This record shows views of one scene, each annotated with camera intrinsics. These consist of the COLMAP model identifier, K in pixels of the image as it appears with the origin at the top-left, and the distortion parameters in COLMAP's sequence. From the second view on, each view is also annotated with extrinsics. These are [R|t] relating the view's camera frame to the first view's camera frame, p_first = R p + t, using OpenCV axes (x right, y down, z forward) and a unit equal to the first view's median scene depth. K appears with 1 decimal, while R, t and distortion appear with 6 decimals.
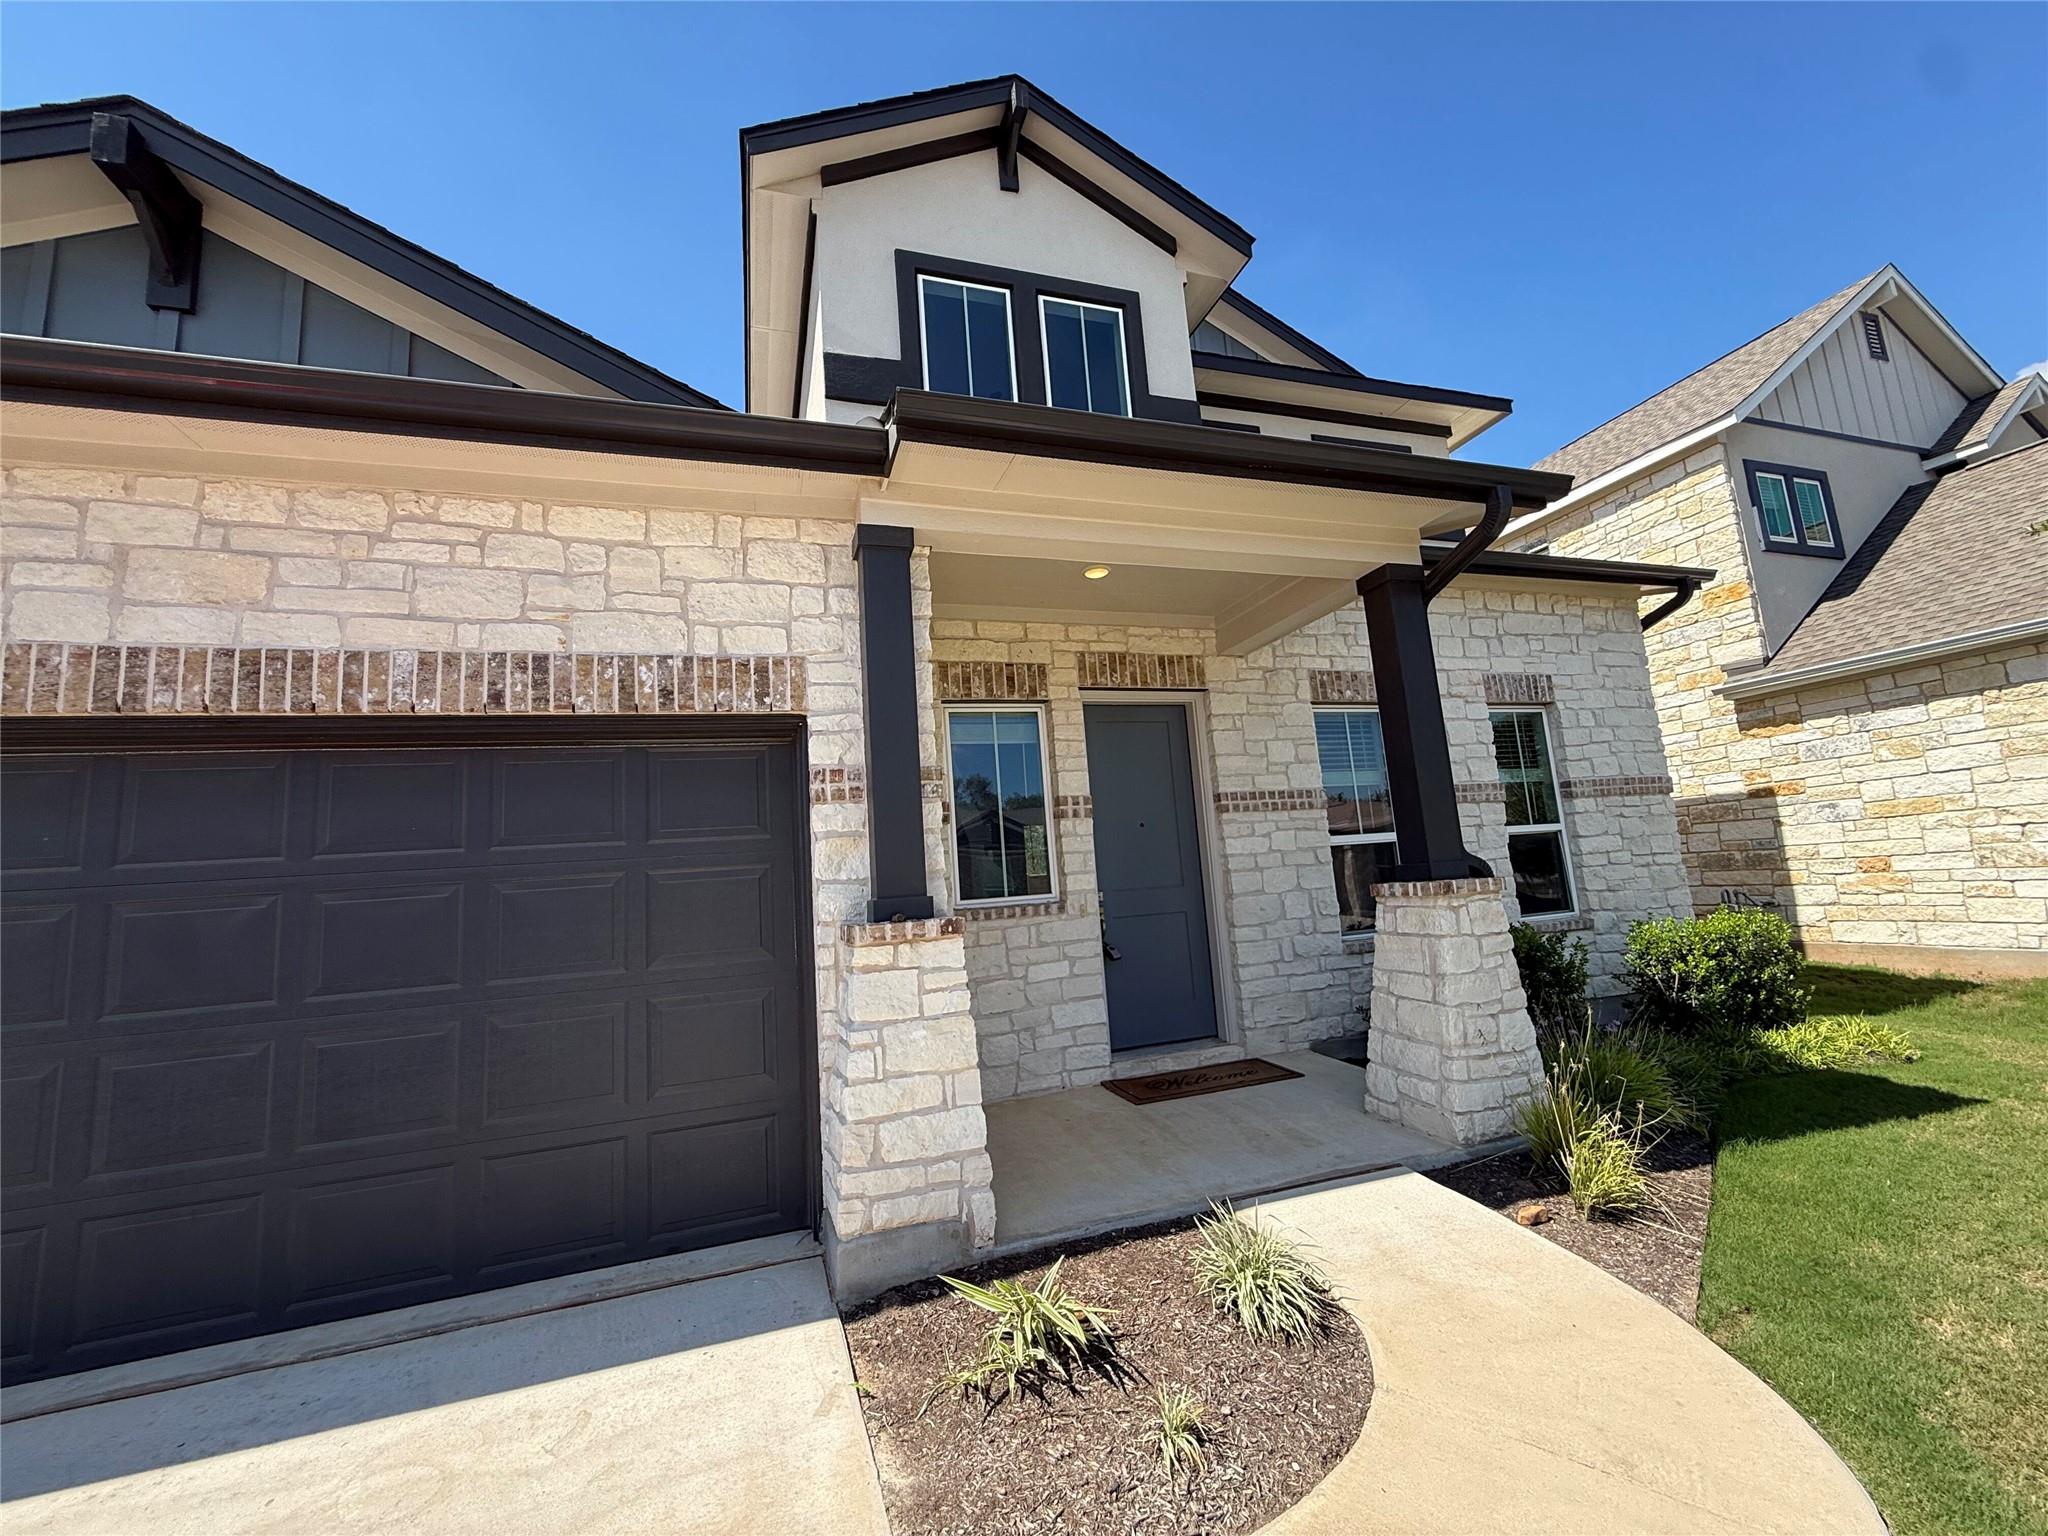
lens RADIAL K [[817.0, 0, 1020.6], [0, 817.0, 765.6], [0, 0, 1]] dist [0.001547, -0.000072]
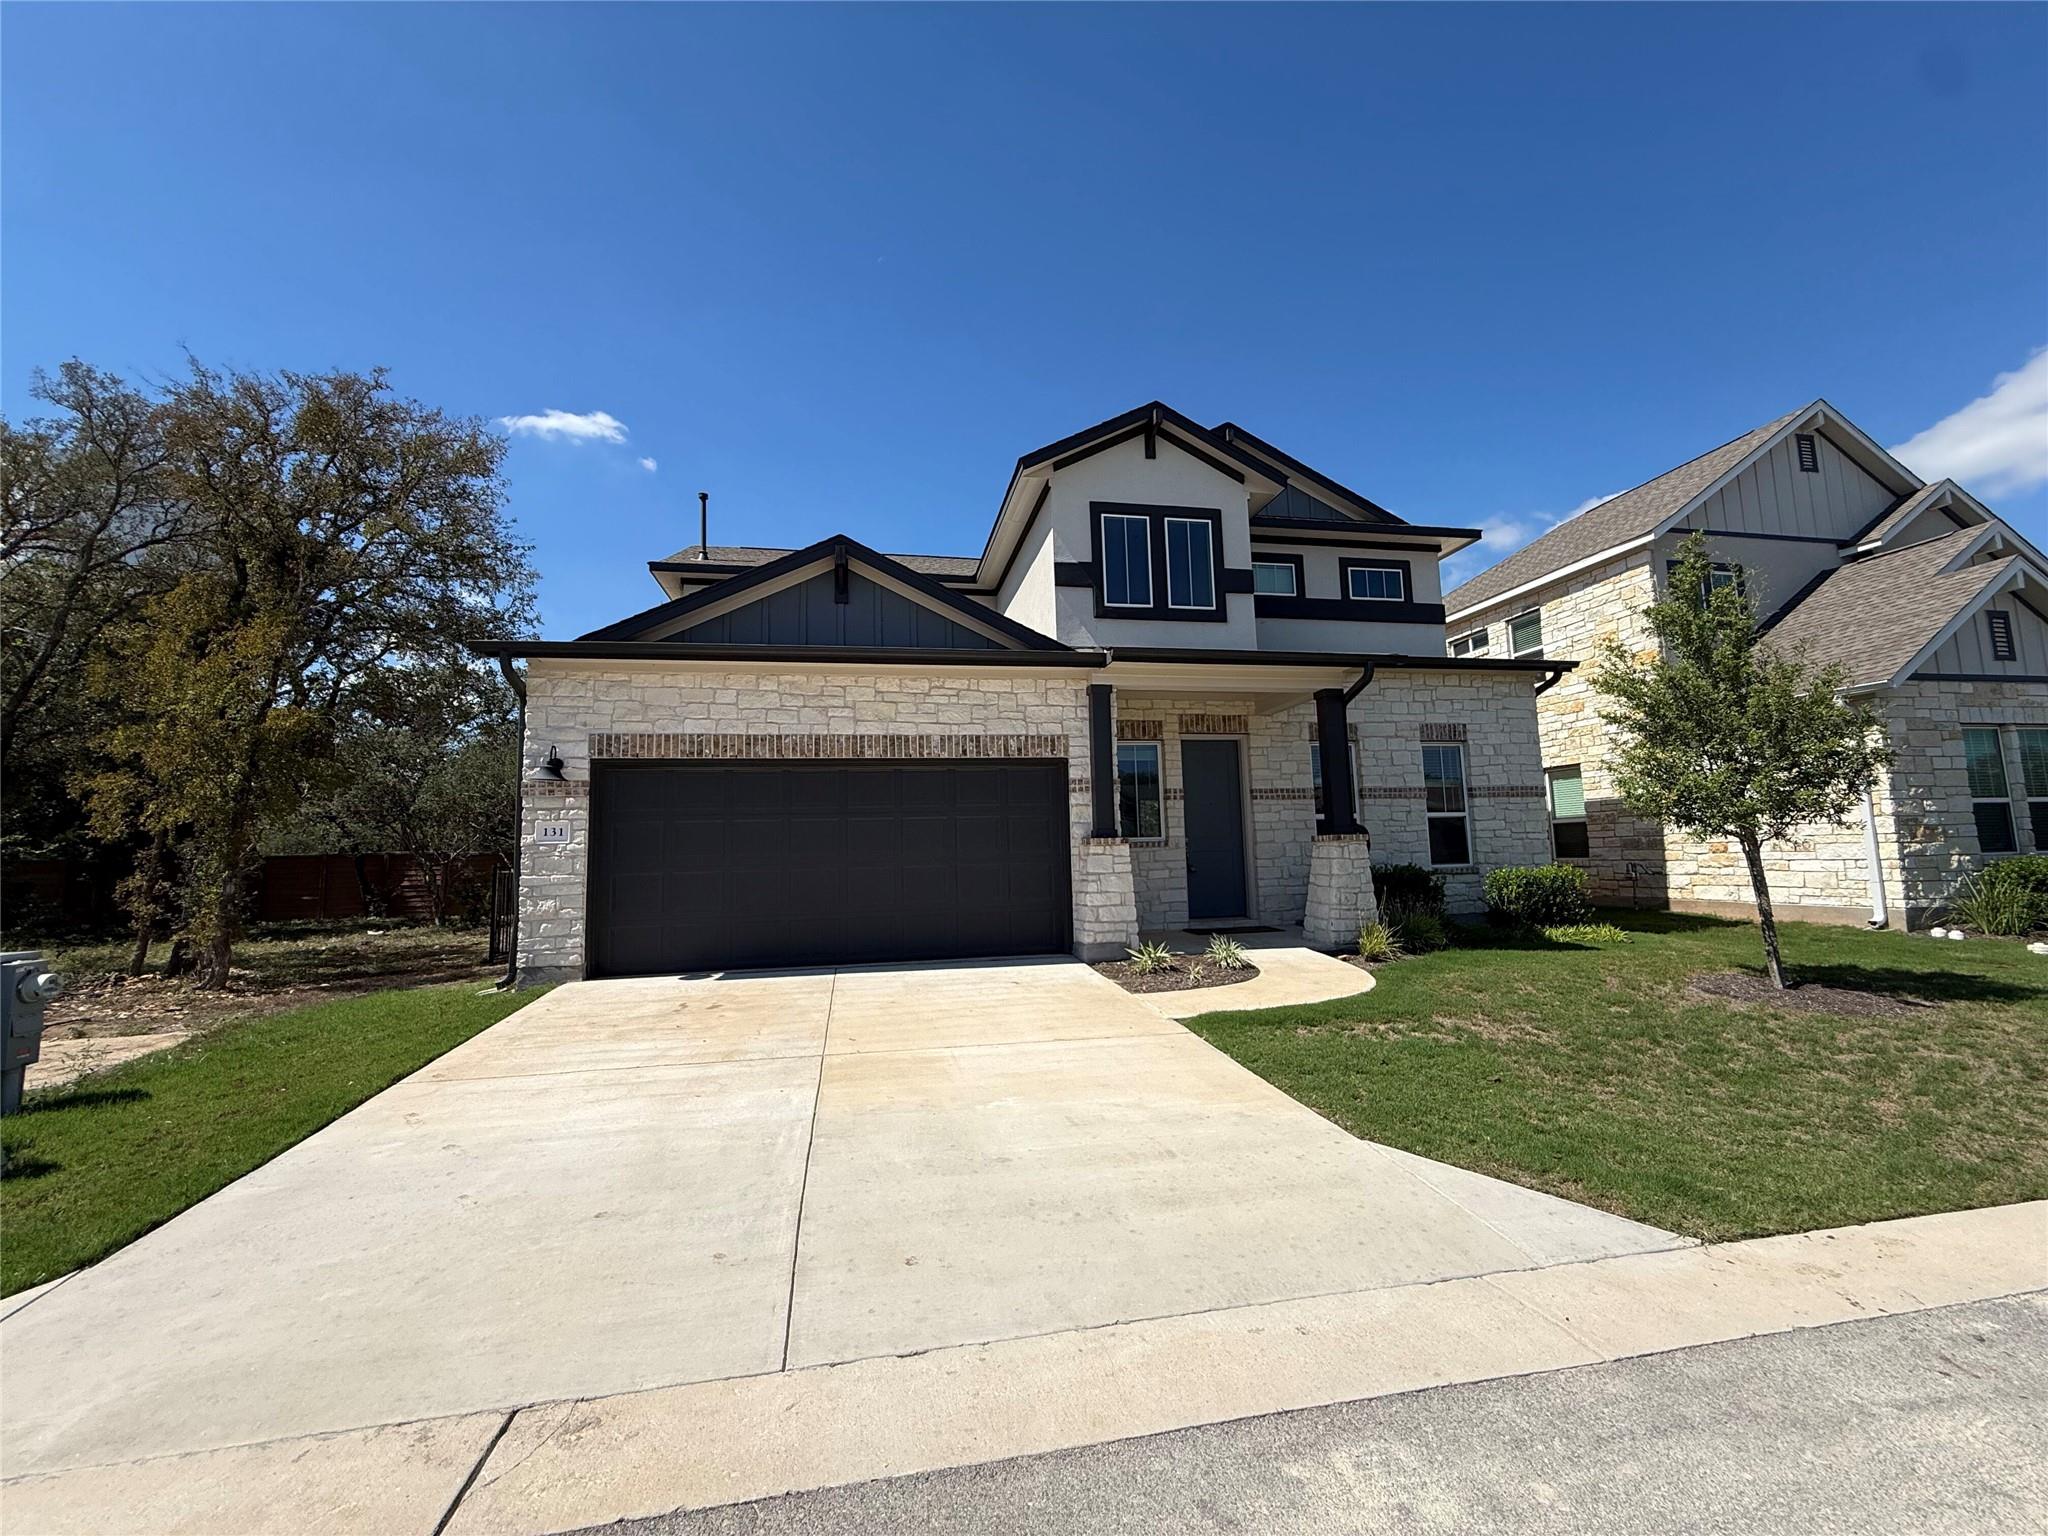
lens RADIAL K [[817.0, 0, 1020.6], [0, 817.0, 765.6], [0, 0, 1]] dist [0.001547, -0.000072]
pose [[0.991260, 0.031216, -0.128176, -0.050765], [-0.026240, 0.998842, 0.040328, -0.085885], [0.129287, -0.036613, 0.990931, -0.977646]]
